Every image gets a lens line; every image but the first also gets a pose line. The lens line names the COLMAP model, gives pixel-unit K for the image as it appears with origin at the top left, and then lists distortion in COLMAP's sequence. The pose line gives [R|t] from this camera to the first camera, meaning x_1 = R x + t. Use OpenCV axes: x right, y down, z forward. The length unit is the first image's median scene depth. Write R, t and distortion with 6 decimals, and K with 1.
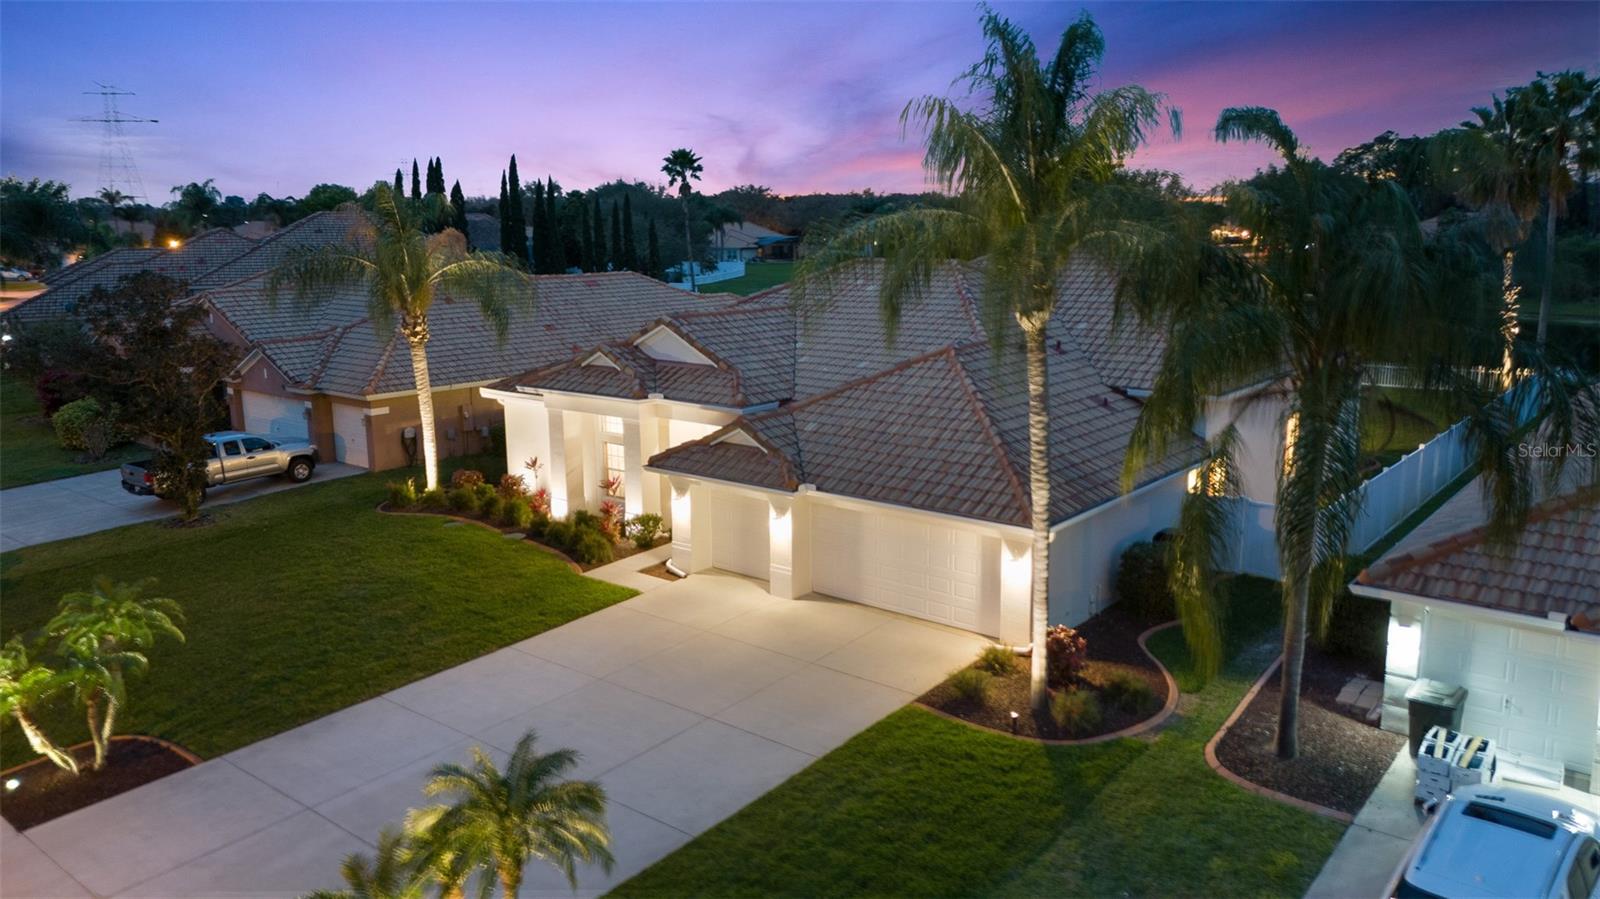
lens RADIAL K [[1172.5, 0, 794.2], [0, 1172.5, 440.4], [0, 0, 1]] dist [0.062405, -0.035539]
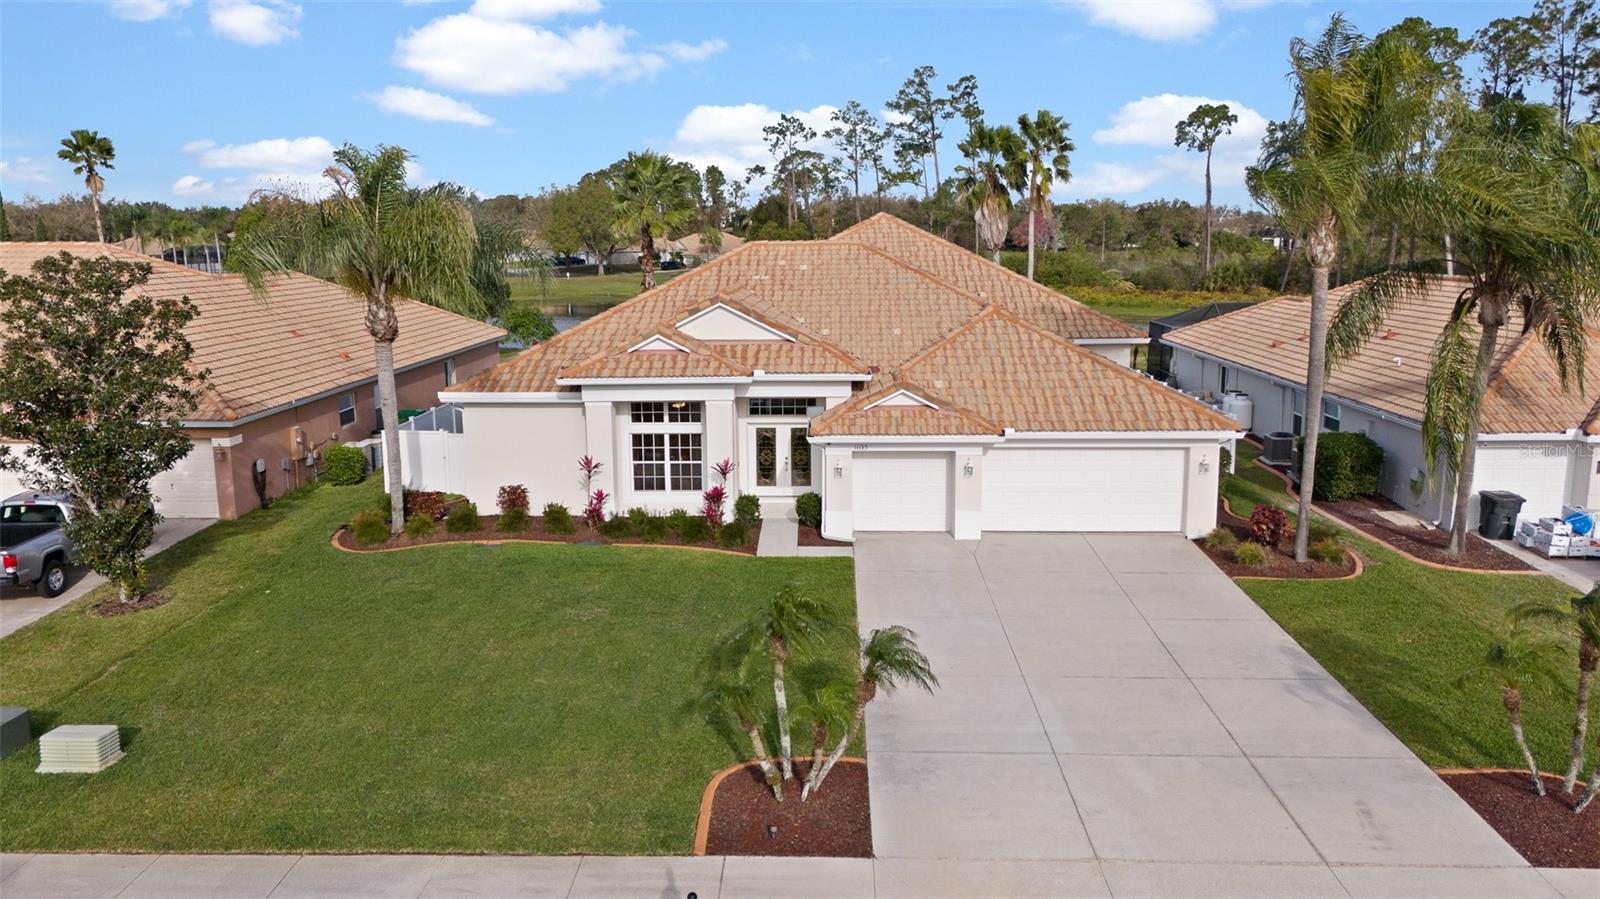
lens RADIAL K [[1172.5, 0, 800.5], [0, 1172.5, 449.4], [0, 0, 1]] dist [0.062405, -0.035539]
pose [[0.787835, -0.108410, 0.606269, -0.737431], [0.114490, 0.993007, 0.028786, 0.002138], [-0.605151, 0.046733, 0.794738, 0.211774]]
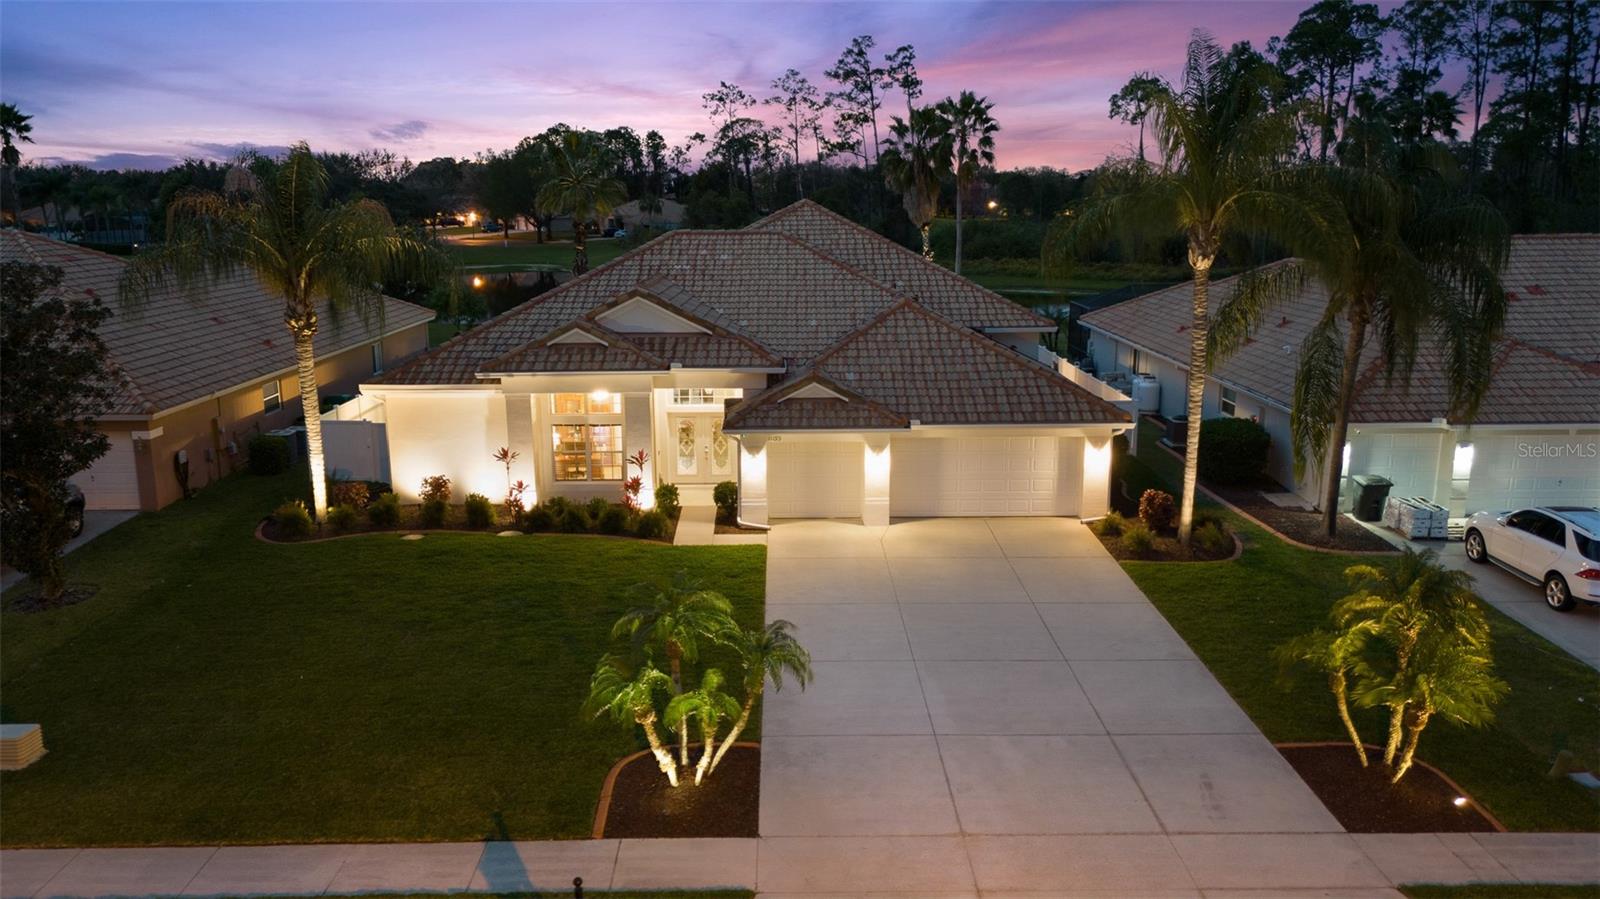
lens RADIAL K [[1172.5, 0, 797.3], [0, 1172.5, 458.8], [0, 0, 1]] dist [0.062405, -0.035539]
pose [[0.760866, -0.136010, 0.634495, -0.735663], [0.118394, 0.990472, 0.070342, -0.017849], [-0.638017, 0.021599, 0.769719, 0.163082]]
